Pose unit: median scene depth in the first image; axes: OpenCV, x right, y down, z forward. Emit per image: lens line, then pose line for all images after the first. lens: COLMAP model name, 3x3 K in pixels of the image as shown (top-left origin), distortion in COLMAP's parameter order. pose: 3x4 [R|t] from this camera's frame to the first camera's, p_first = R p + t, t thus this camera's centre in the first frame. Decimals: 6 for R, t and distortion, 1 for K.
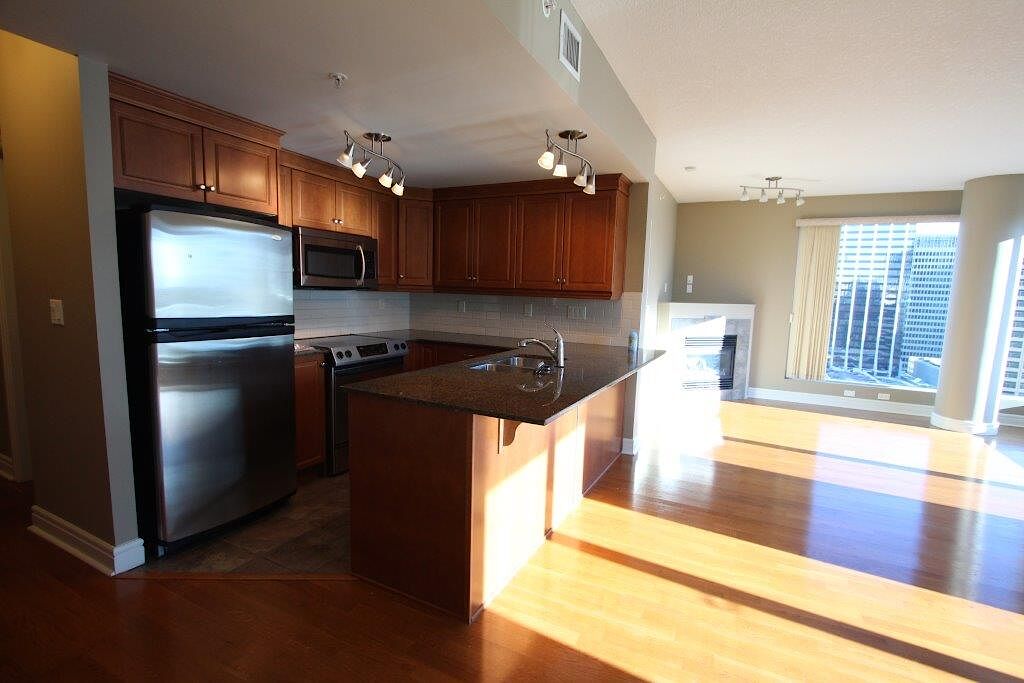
lens RADIAL K [[465.2, 0, 515.2], [0, 465.2, 342.5], [0, 0, 1]] dist [-0.005543, -0.000838]
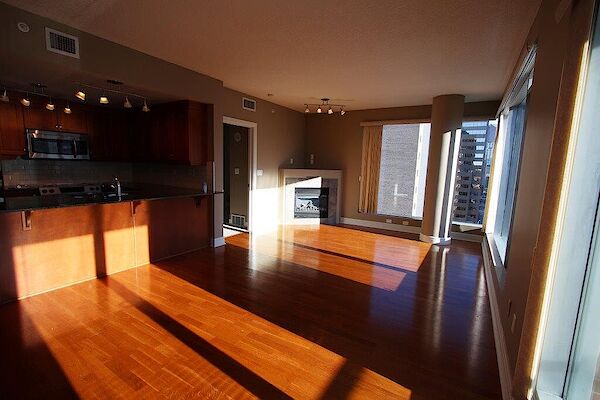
lens RADIAL K [[272.6, 0, 299.3], [0, 272.6, 200.9], [0, 0, 1]] dist [-0.005543, -0.000838]
pose [[0.996065, 0.013034, -0.087656, 0.467310], [-0.011745, 0.999815, 0.015213, 0.020581], [0.087838, -0.014124, 0.996035, -0.054271]]
